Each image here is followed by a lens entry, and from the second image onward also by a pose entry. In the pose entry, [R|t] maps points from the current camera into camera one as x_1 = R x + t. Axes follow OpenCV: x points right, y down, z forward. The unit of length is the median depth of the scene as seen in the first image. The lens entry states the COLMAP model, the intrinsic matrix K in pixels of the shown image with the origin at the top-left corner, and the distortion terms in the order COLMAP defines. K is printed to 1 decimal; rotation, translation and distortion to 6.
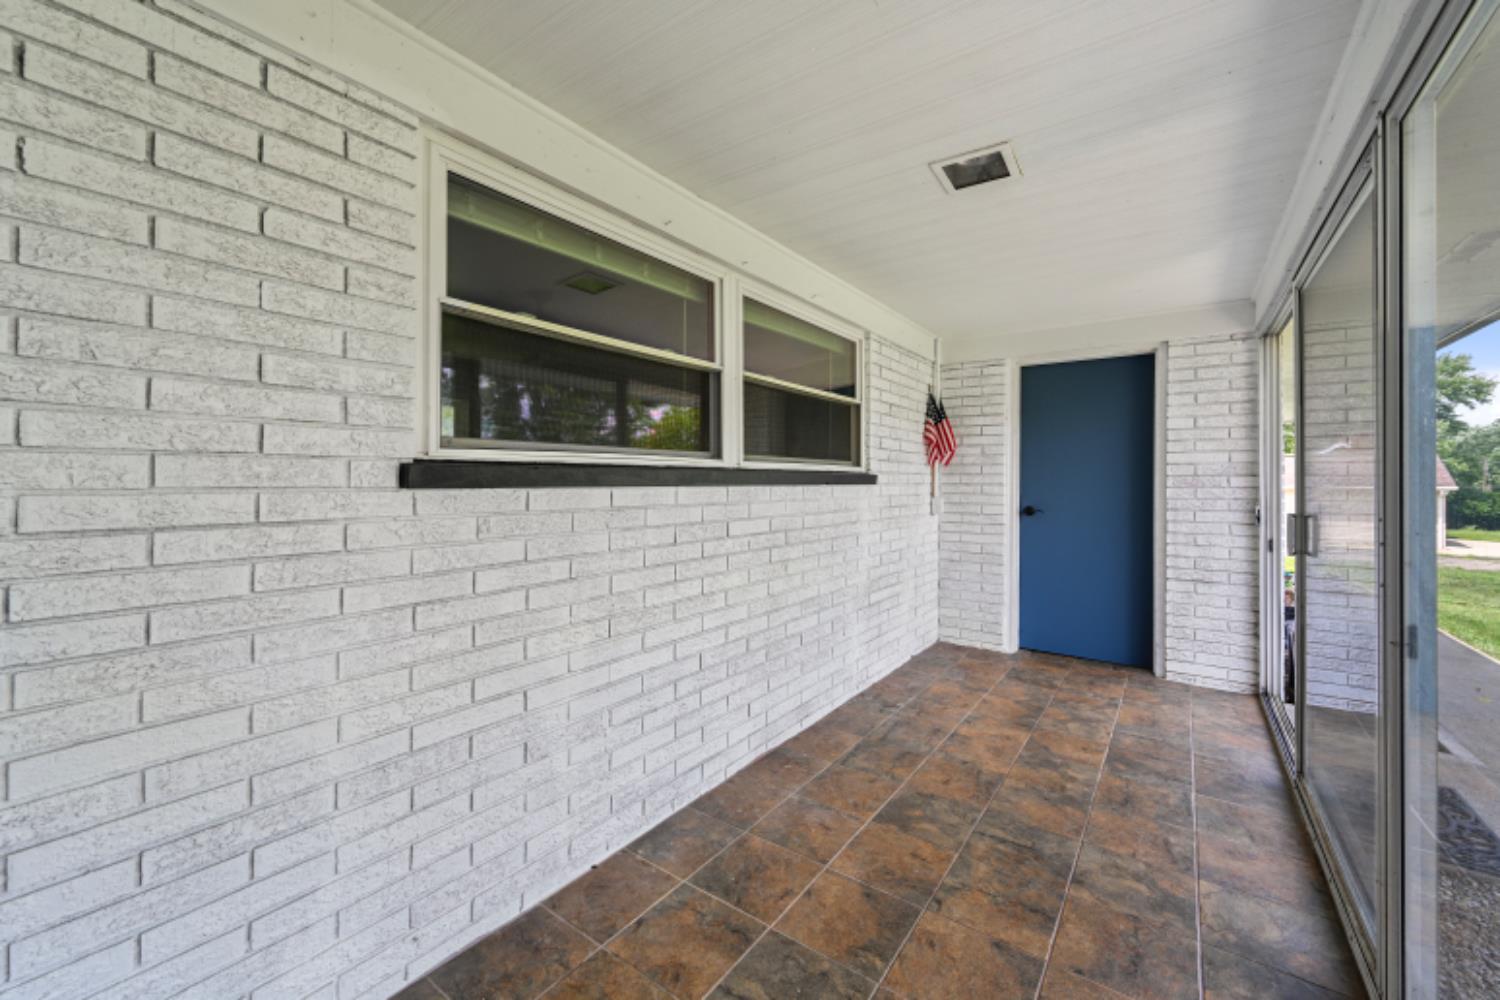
lens RADIAL K [[593.5, 0, 757.5], [0, 593.5, 478.6], [0, 0, 1]] dist [-0.000947, -0.000250]
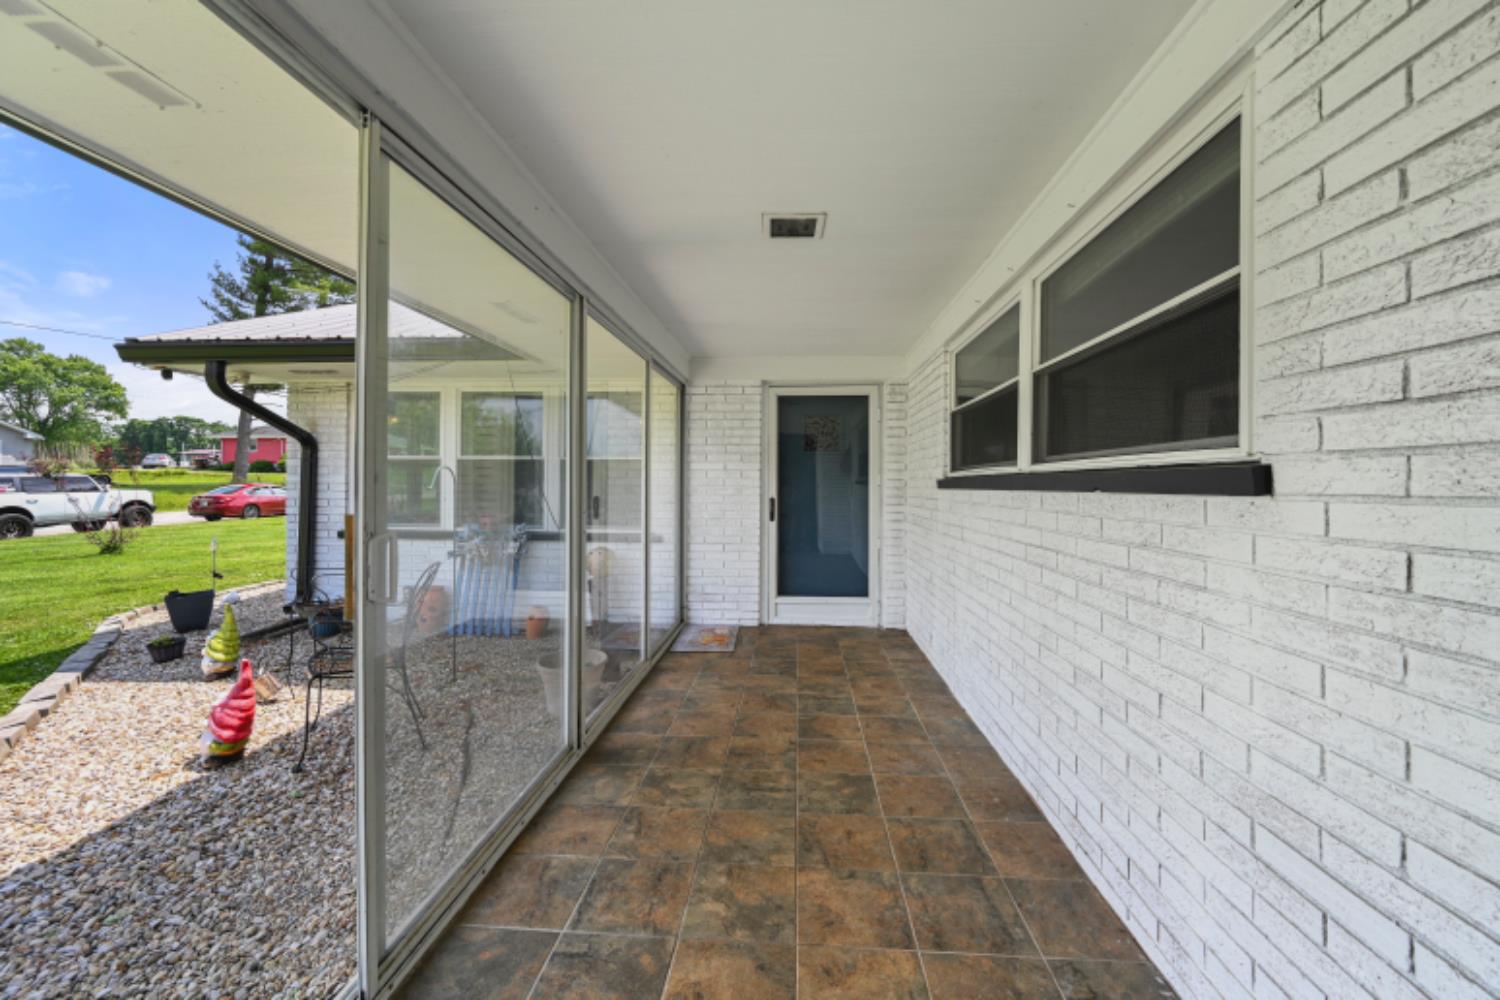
lens RADIAL K [[593.5, 0, 757.5], [0, 593.5, 478.6], [0, 0, 1]] dist [-0.000947, -0.000250]
pose [[-0.851190, -0.015307, -0.524634, 0.950983], [-0.009022, 0.999854, -0.014535, 0.011741], [0.524779, -0.007638, -0.851204, 1.781119]]
